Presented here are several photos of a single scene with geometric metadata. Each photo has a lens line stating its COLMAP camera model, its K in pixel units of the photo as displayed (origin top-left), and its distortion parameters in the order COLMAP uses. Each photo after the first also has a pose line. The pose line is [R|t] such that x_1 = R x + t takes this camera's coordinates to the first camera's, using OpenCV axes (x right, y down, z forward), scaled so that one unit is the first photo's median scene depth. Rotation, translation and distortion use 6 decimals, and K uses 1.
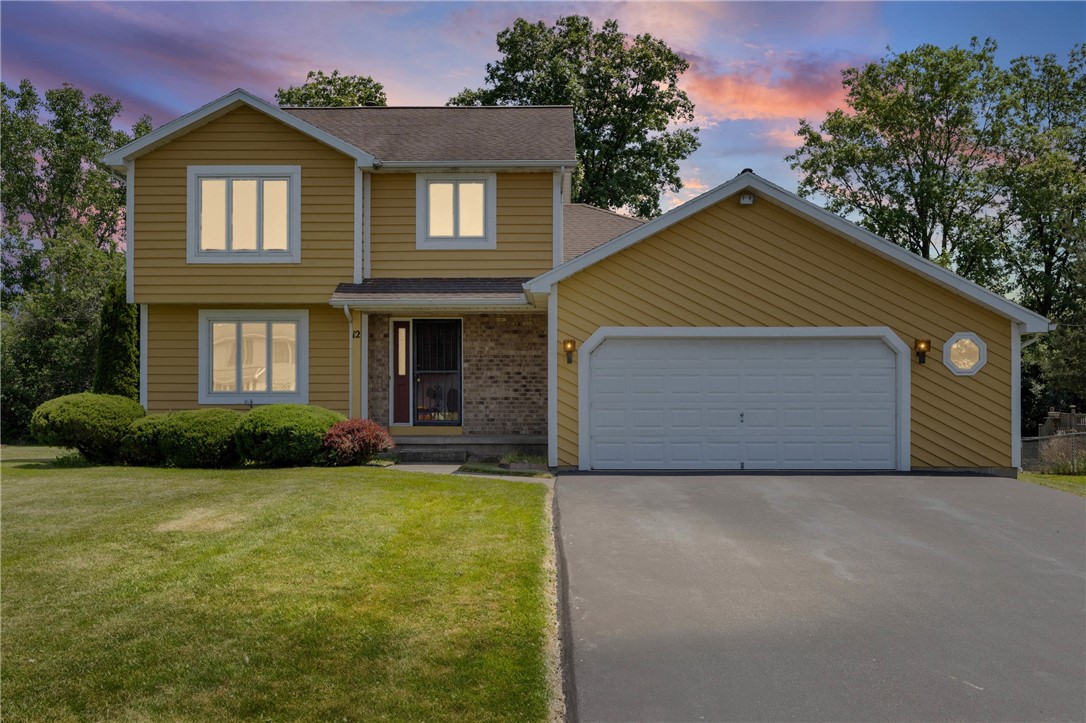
lens RADIAL K [[976.8, 0, 541.0], [0, 976.8, 365.1], [0, 0, 1]] dist [-0.004536, -0.000106]
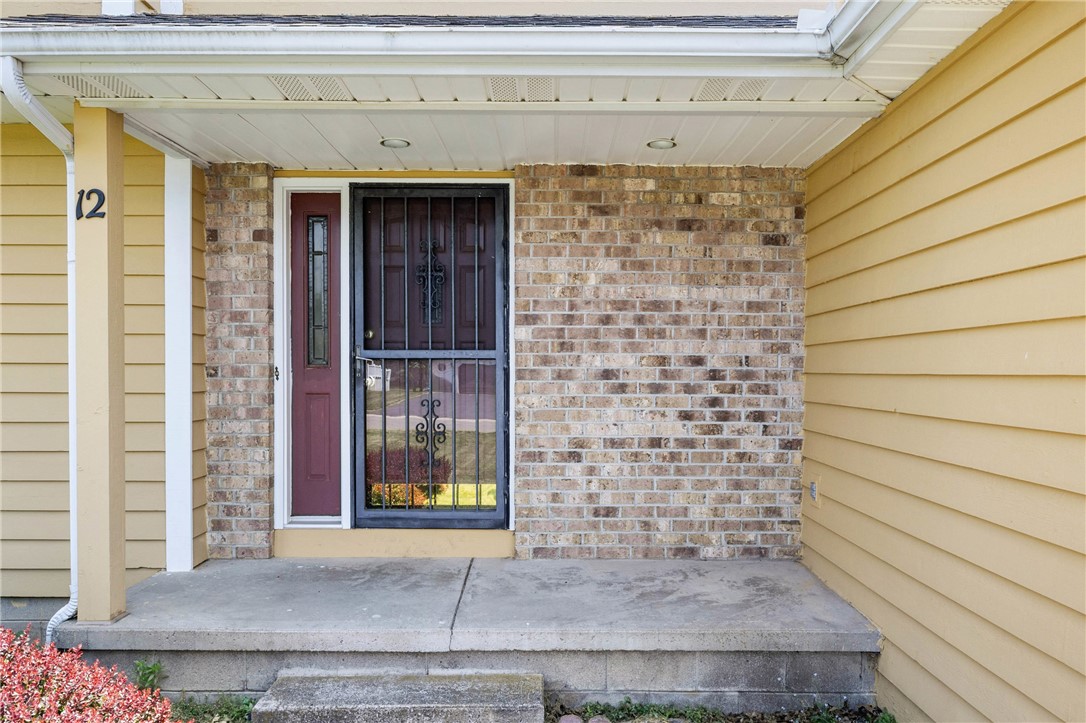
lens RADIAL K [[778.6, 0, 547.9], [0, 778.6, 358.3], [0, 0, 1]] dist [-0.000956, 0.000137]
pose [[0.999738, 0.002789, 0.022709, -0.074937], [-0.003360, 0.999679, 0.025113, 0.001613], [-0.022632, -0.025183, 0.999427, 0.756656]]
